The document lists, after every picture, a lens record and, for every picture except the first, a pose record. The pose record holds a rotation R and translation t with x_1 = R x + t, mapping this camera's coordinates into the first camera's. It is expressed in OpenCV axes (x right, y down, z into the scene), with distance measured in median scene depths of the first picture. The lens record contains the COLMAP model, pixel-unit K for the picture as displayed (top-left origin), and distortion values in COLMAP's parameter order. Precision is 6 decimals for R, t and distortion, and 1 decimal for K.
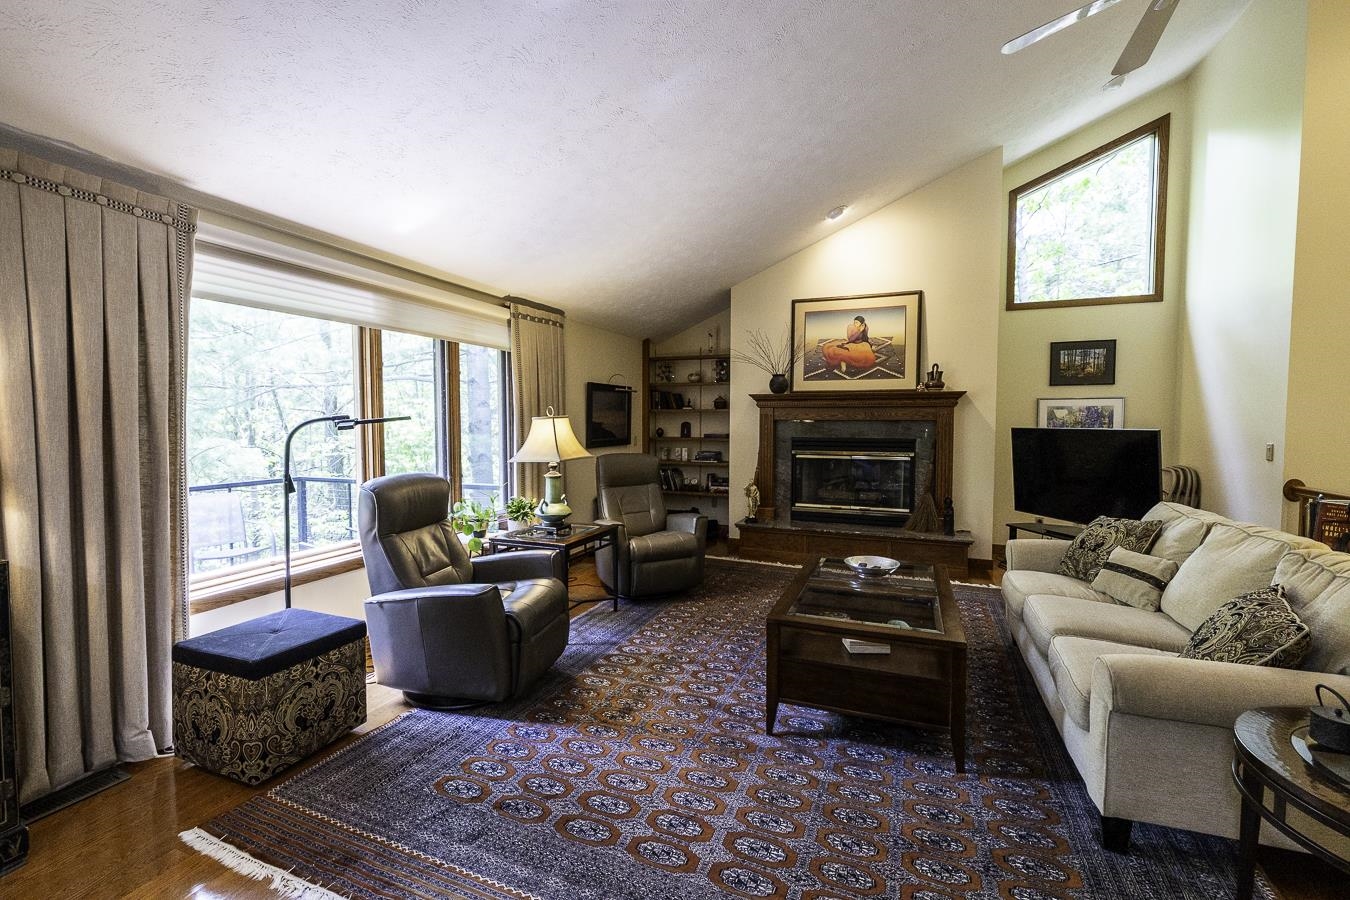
lens RADIAL K [[569.6, 0, 682.9], [0, 569.6, 446.4], [0, 0, 1]] dist [0.000266, 0.000099]
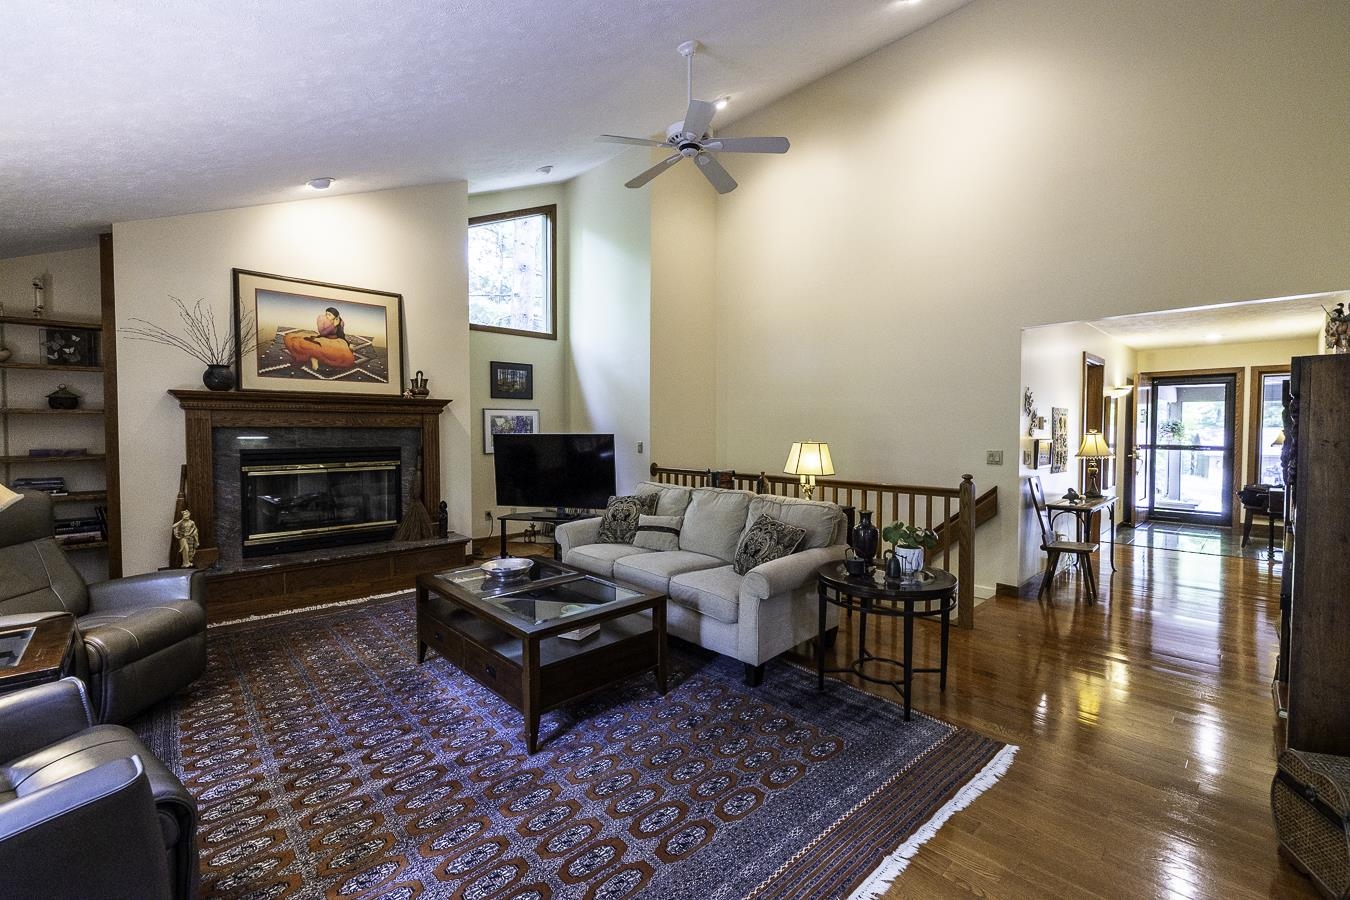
lens RADIAL K [[569.6, 0, 682.9], [0, 569.6, 446.4], [0, 0, 1]] dist [0.000266, 0.000099]
pose [[0.411032, -0.030650, 0.911105, -0.279118], [0.041473, 0.999029, 0.014897, -0.007813], [-0.910677, 0.031663, 0.411904, 0.164493]]
